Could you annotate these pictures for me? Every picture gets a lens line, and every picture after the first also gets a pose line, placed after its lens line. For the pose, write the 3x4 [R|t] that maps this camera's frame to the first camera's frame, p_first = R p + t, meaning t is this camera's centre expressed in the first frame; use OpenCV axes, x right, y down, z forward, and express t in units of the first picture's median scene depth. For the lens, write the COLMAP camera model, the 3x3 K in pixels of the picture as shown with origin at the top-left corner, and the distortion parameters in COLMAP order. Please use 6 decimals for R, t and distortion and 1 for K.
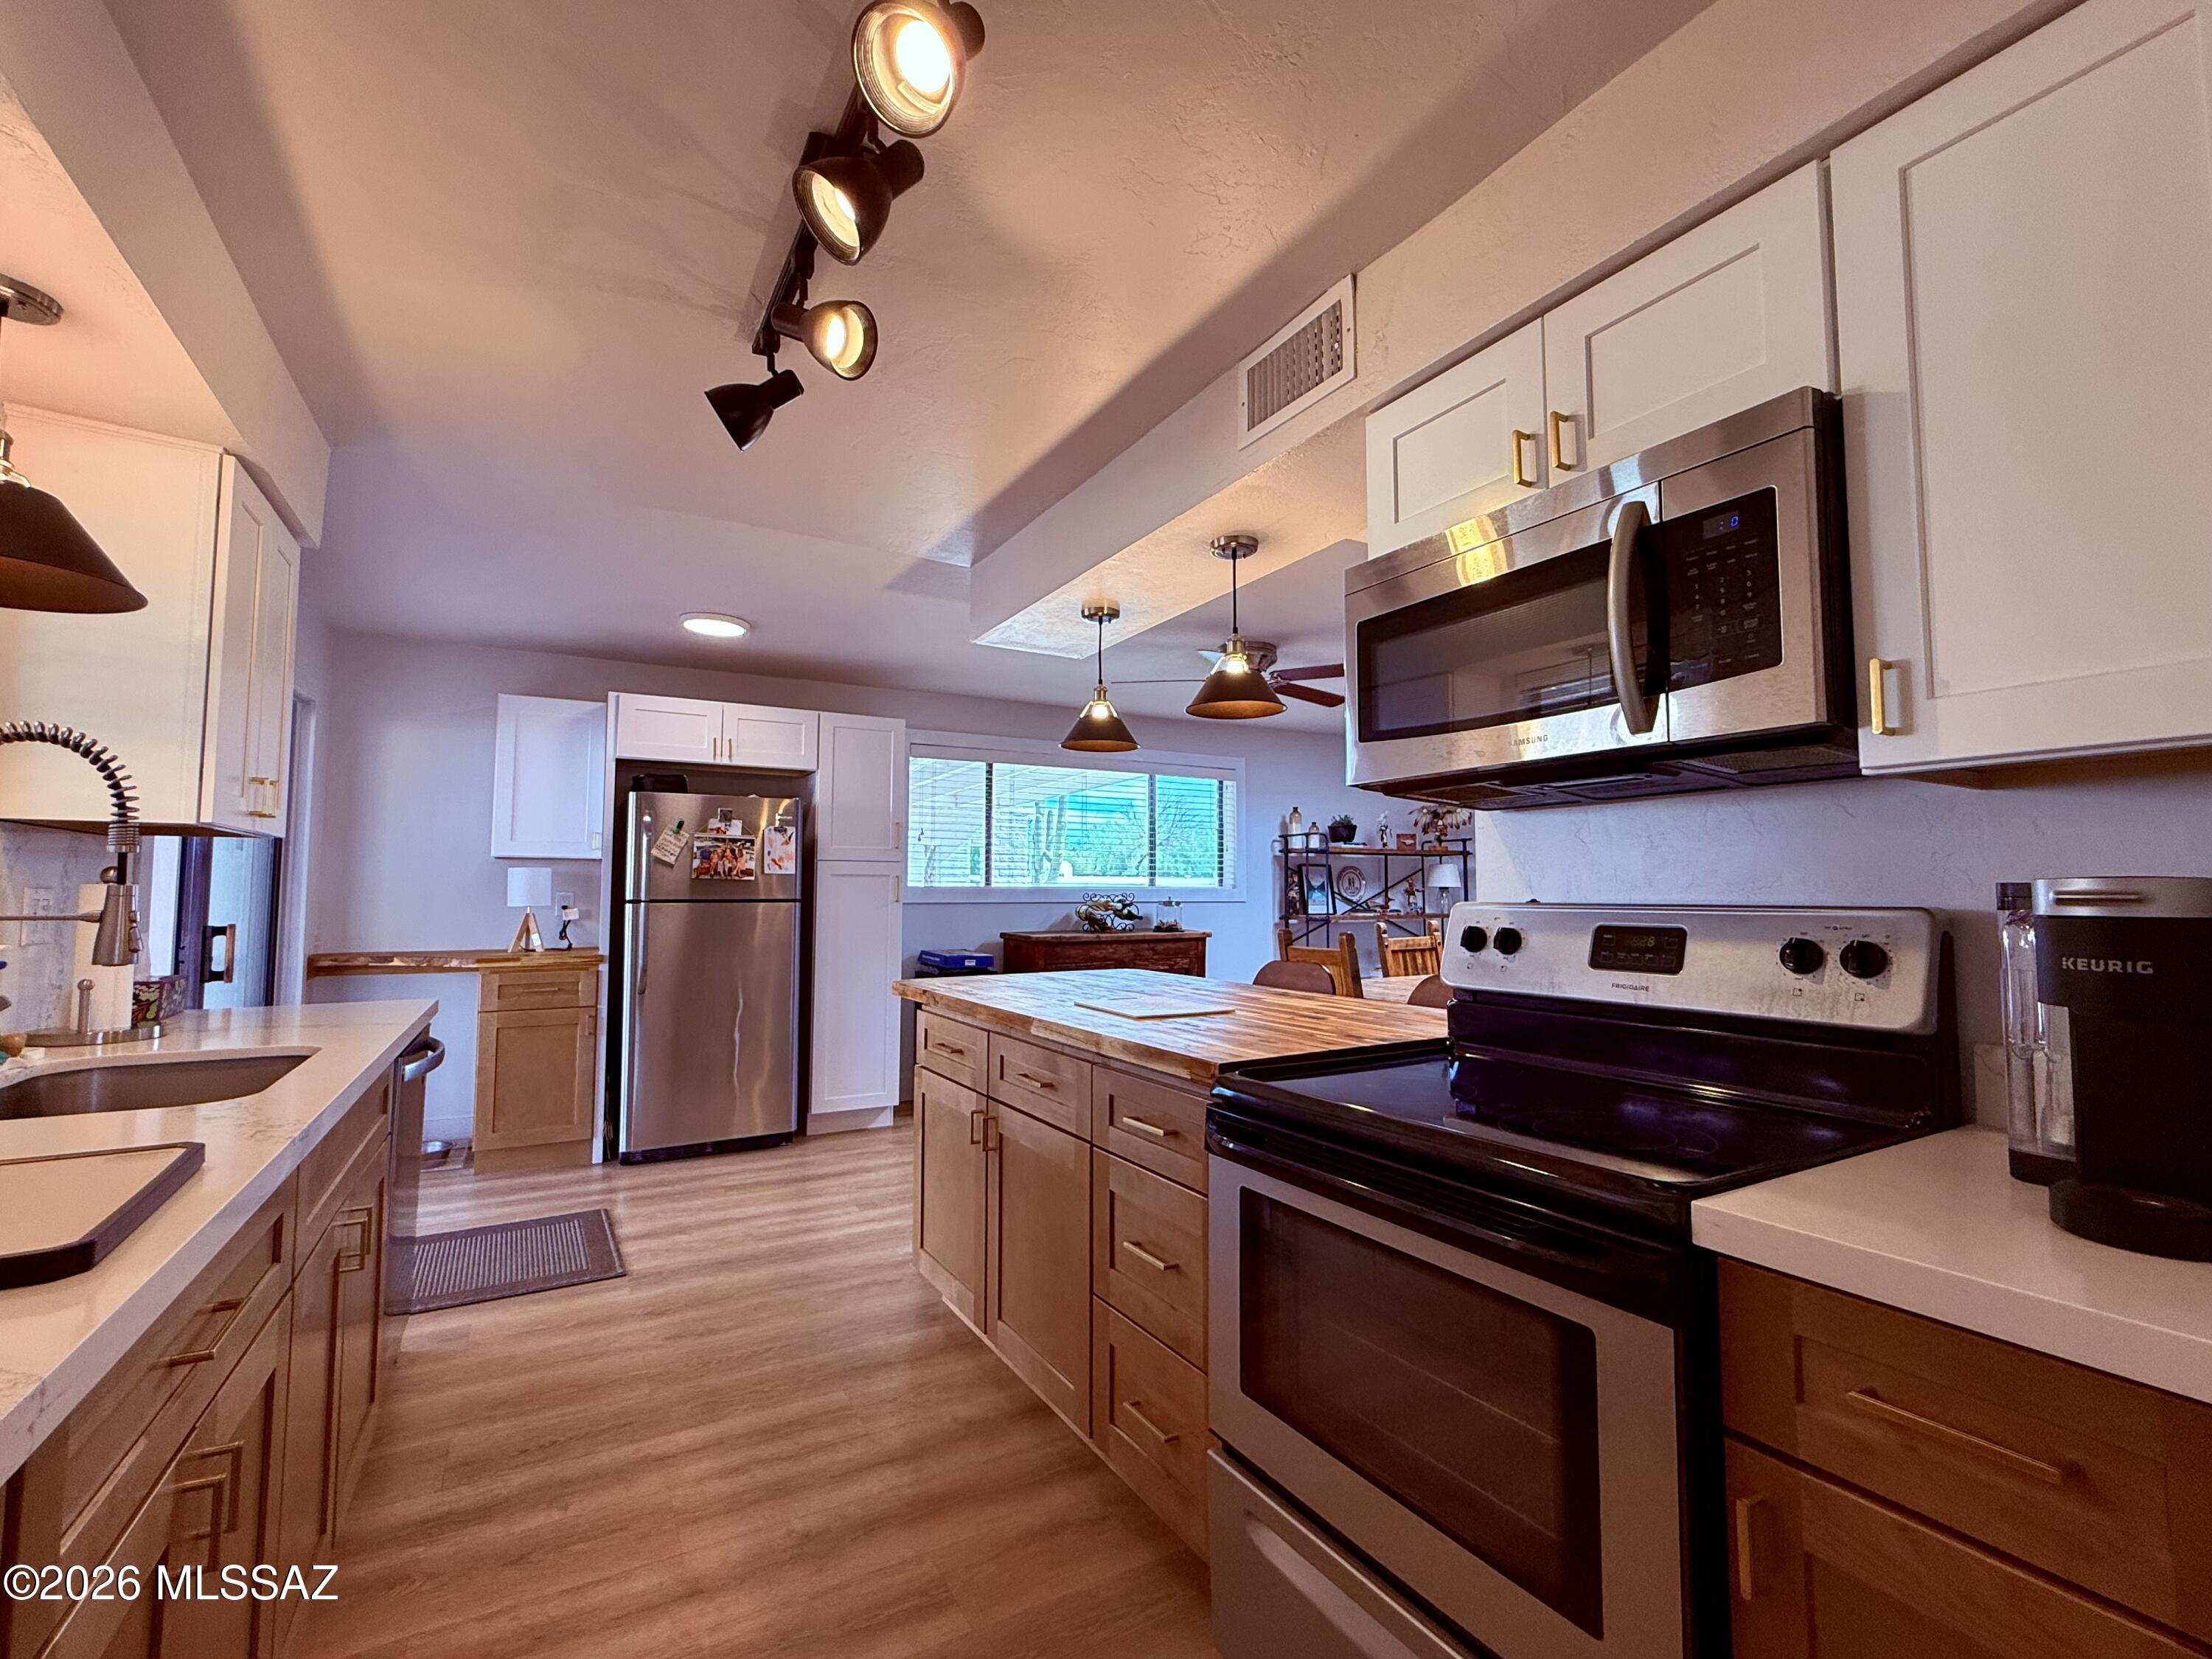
lens RADIAL K [[977.7, 0, 1103.8], [0, 977.7, 831.3], [0, 0, 1]] dist [-0.000867, -0.000303]
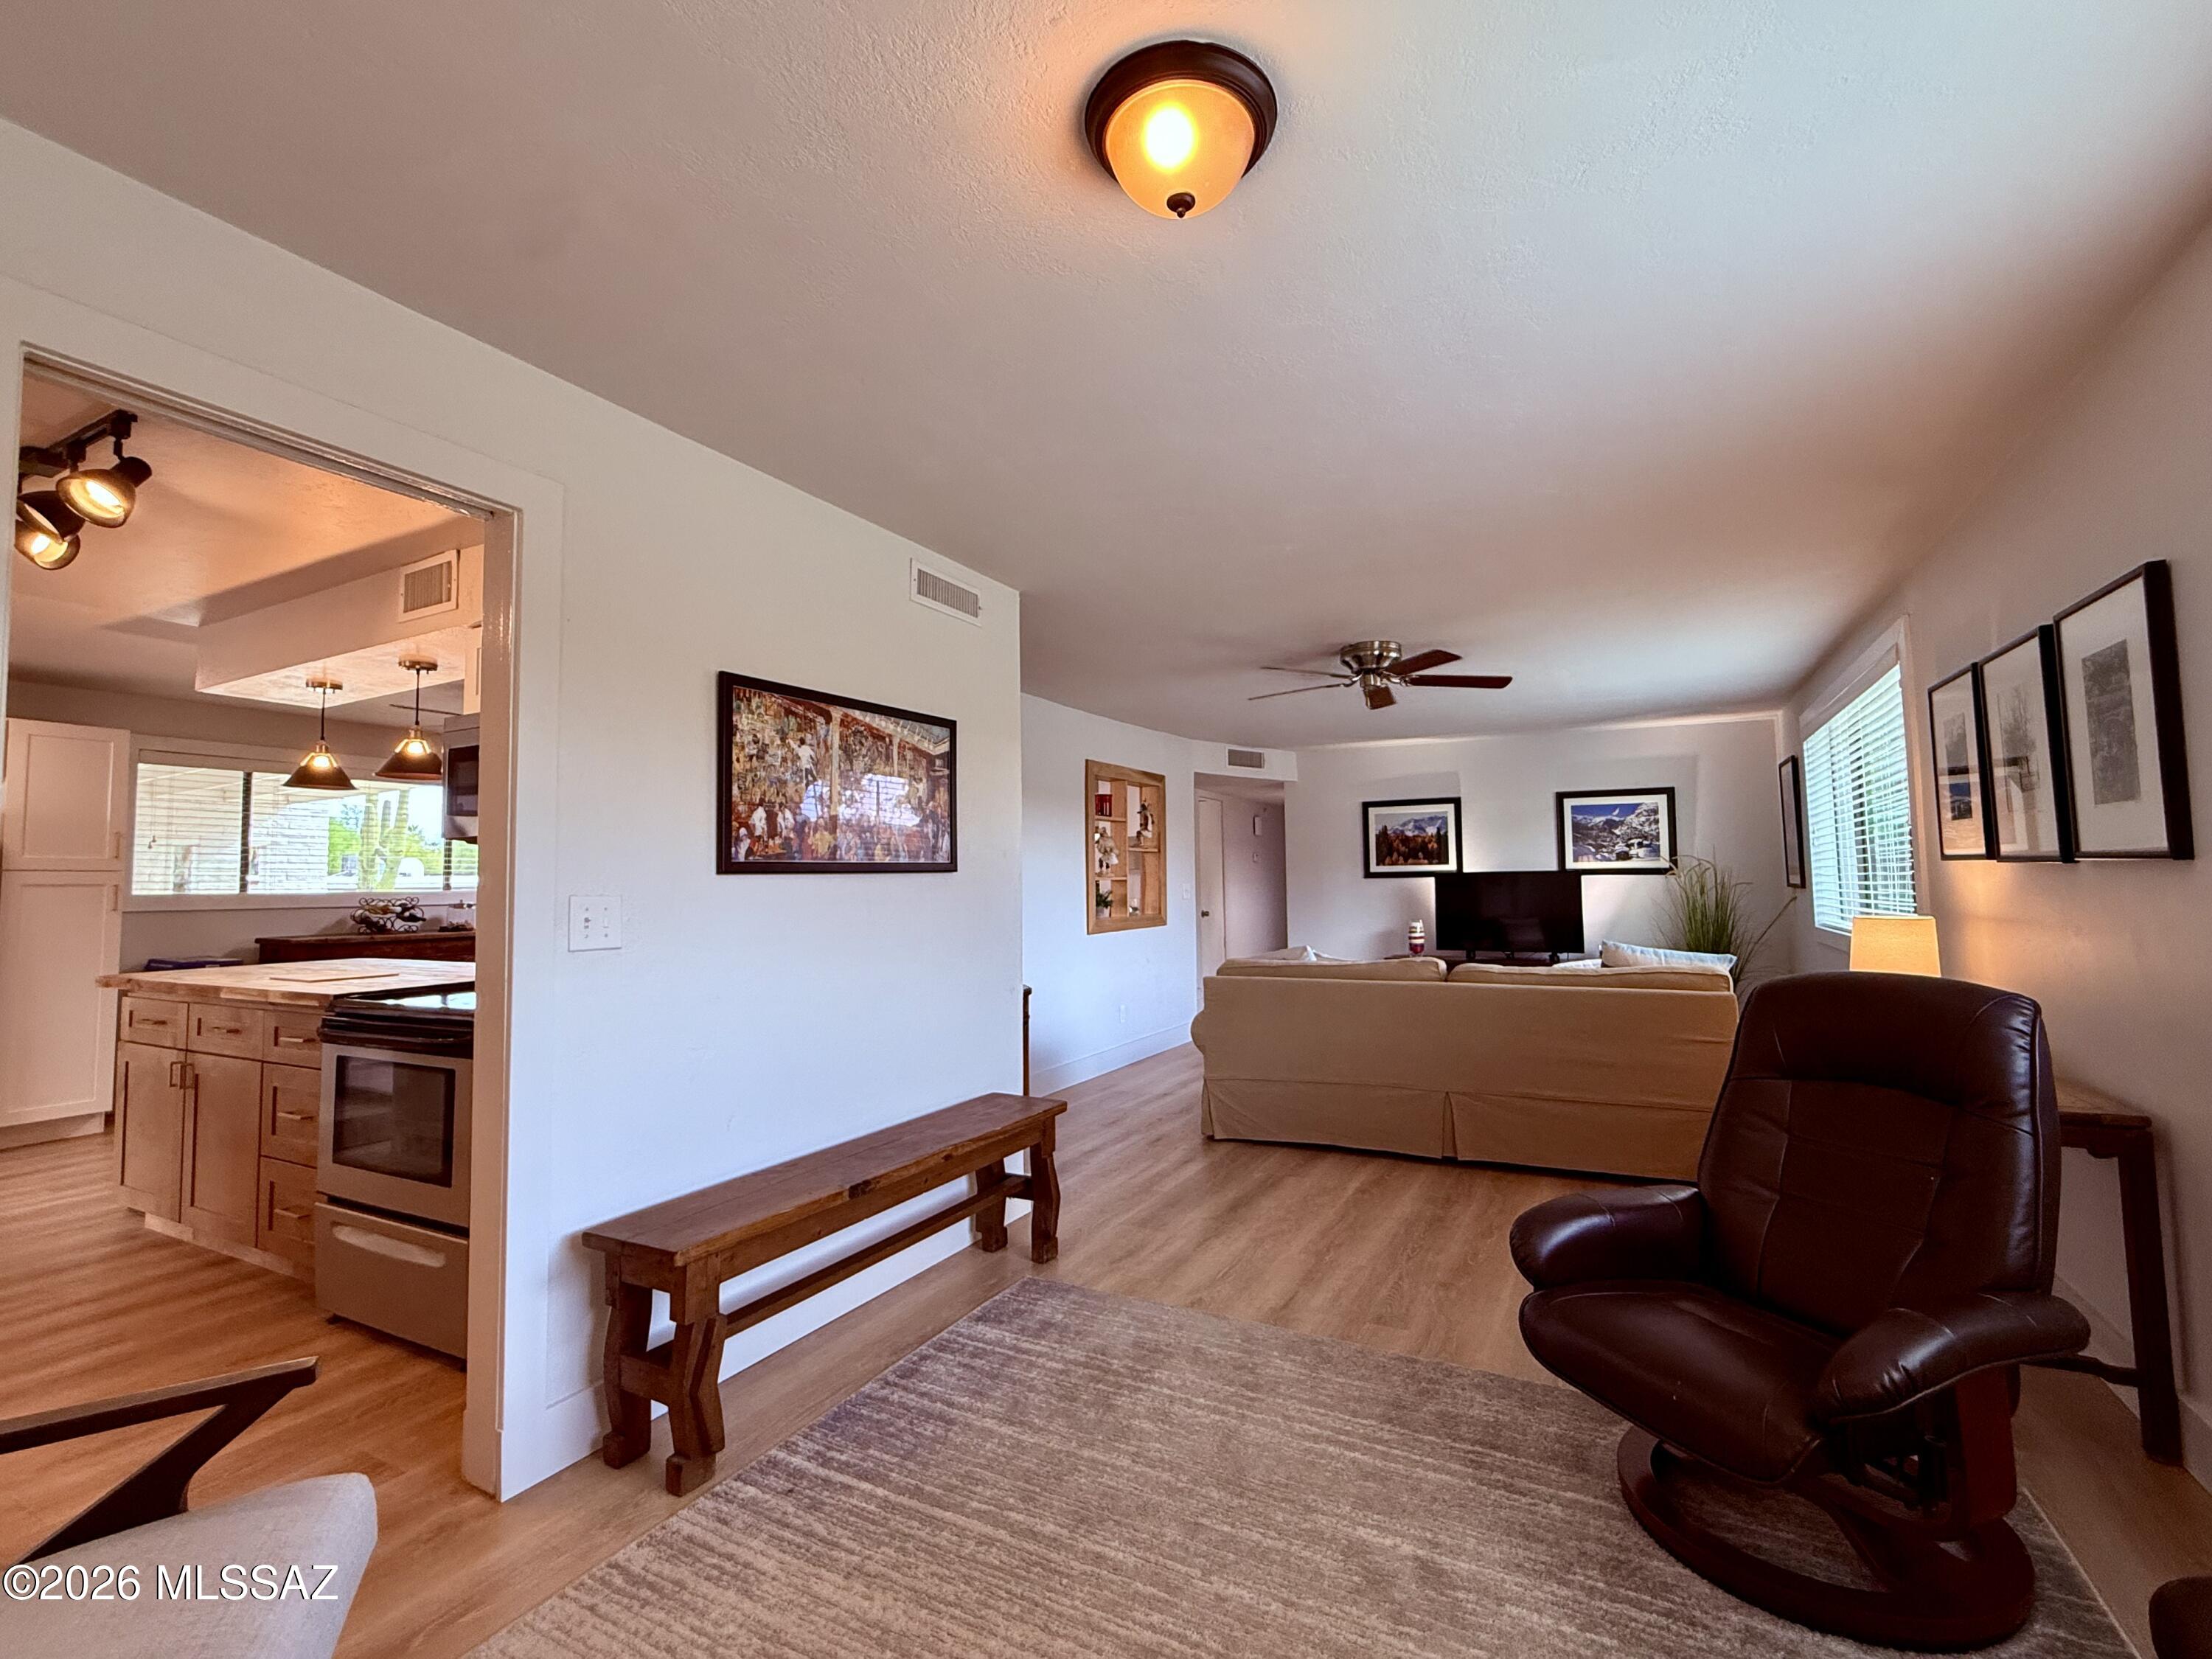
lens RADIAL K [[977.7, 0, 1113.1], [0, 977.7, 829.6], [0, 0, 1]] dist [-0.000867, -0.000303]
pose [[0.840191, 0.017176, 0.542018, 0.103604], [-0.018336, 0.999827, -0.003262, -0.026993], [-0.541980, -0.007198, 0.840360, -0.393807]]
